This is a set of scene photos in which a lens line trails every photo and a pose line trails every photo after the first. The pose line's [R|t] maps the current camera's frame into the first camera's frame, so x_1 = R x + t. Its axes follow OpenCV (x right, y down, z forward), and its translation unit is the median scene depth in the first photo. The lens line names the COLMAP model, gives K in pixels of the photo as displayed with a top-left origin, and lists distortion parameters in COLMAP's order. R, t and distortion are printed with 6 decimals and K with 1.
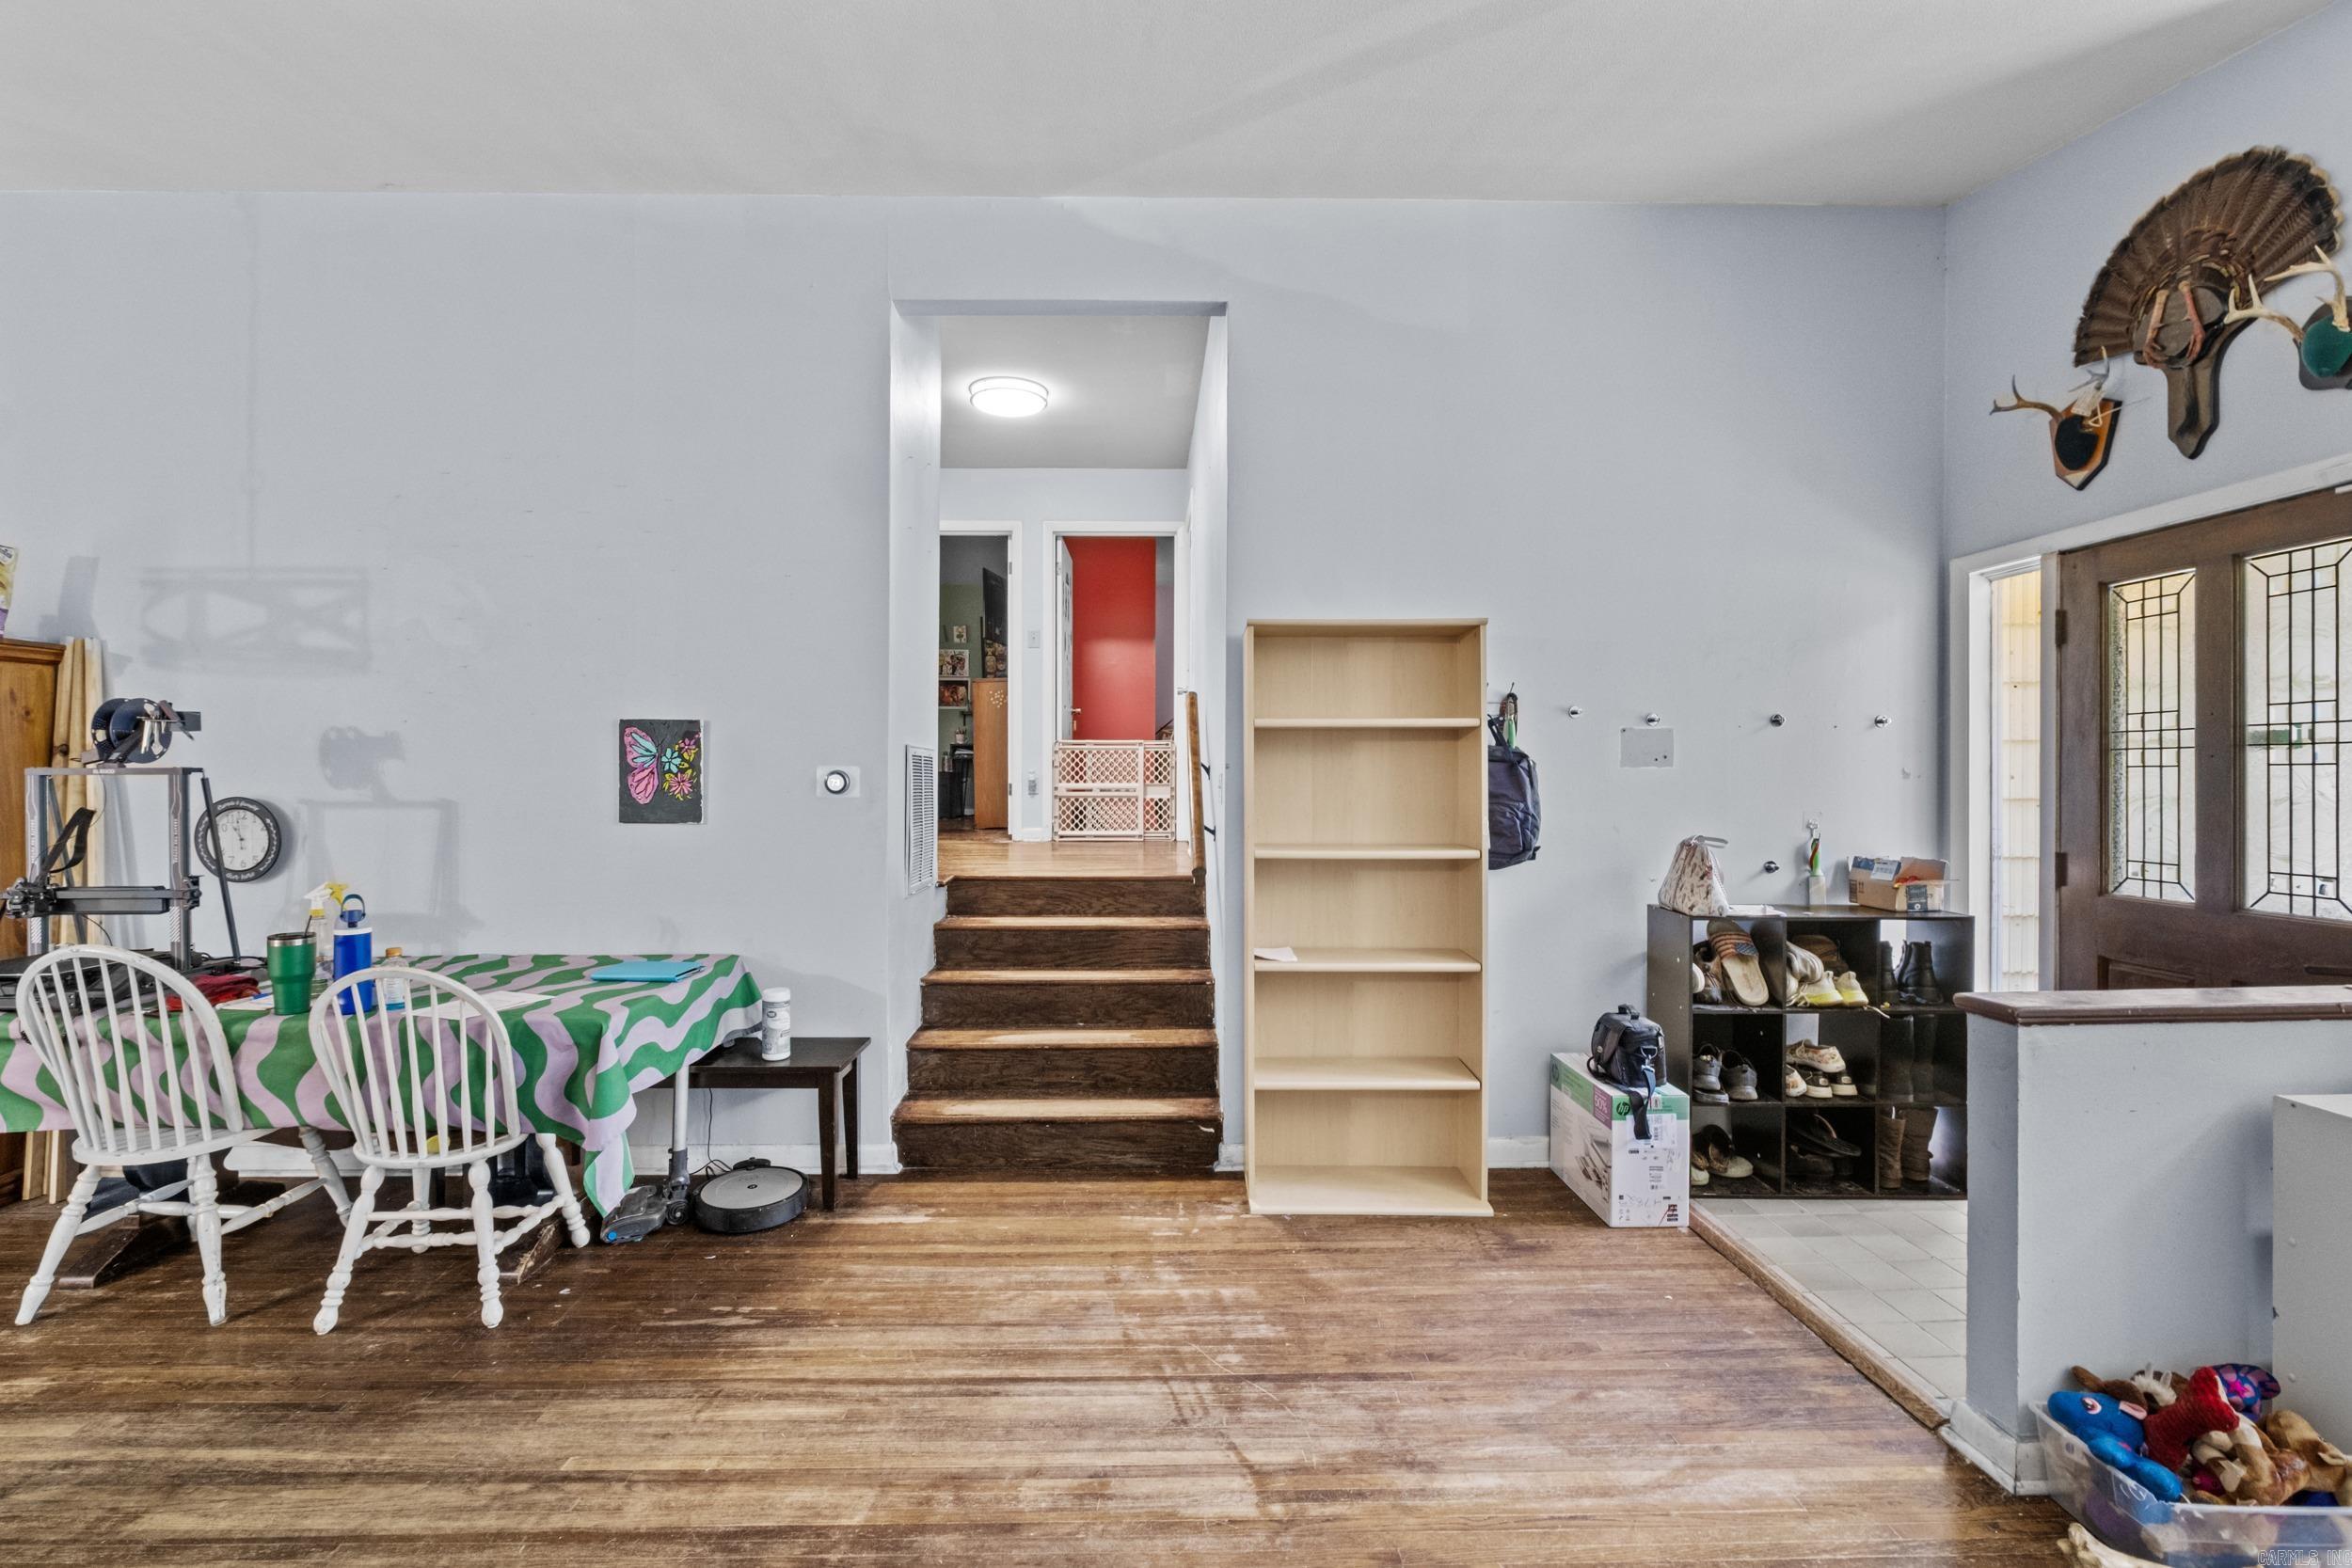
lens RADIAL K [[1020.6, 0, 1142.2], [0, 1020.6, 779.2], [0, 0, 1]] dist [-0.006176, -0.000305]
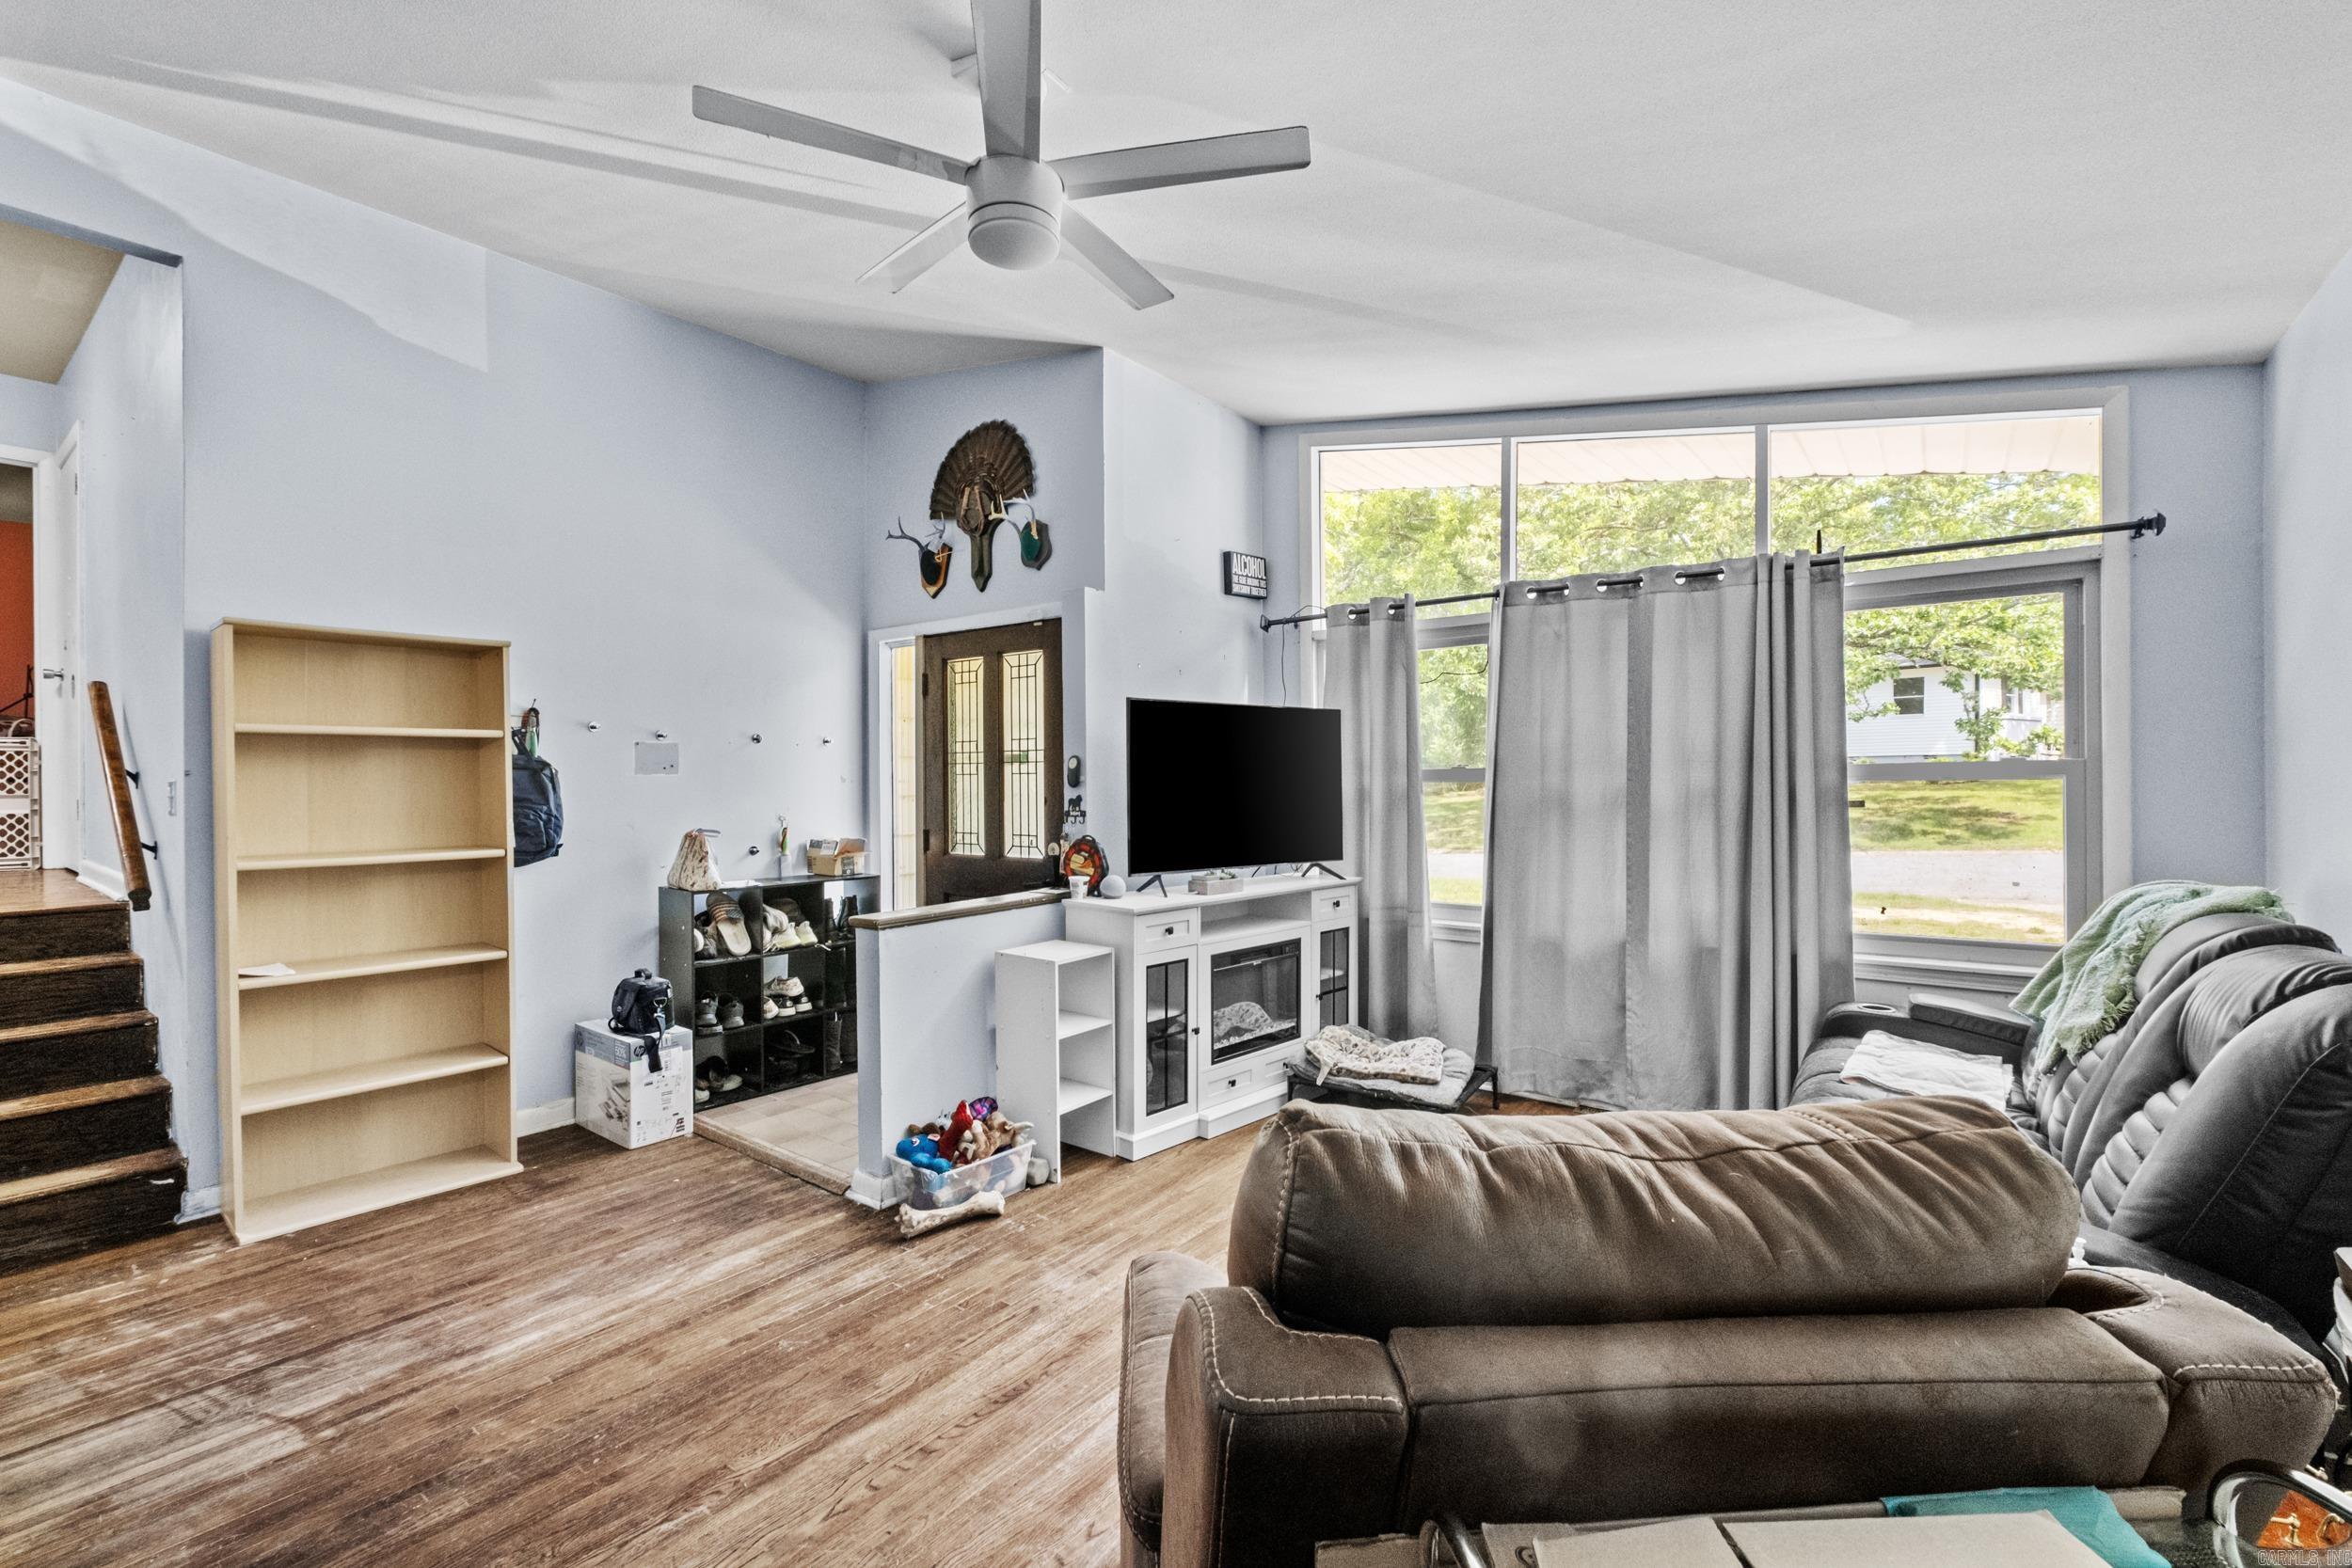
lens RADIAL K [[1020.6, 0, 1178.5], [0, 1020.6, 789.4], [0, 0, 1]] dist [-0.006176, -0.000305]
pose [[0.603093, -0.010688, 0.797599, -0.114529], [0.006859, 0.999943, 0.008213, 0.000615], [-0.797641, 0.000517, 0.603132, -0.264448]]
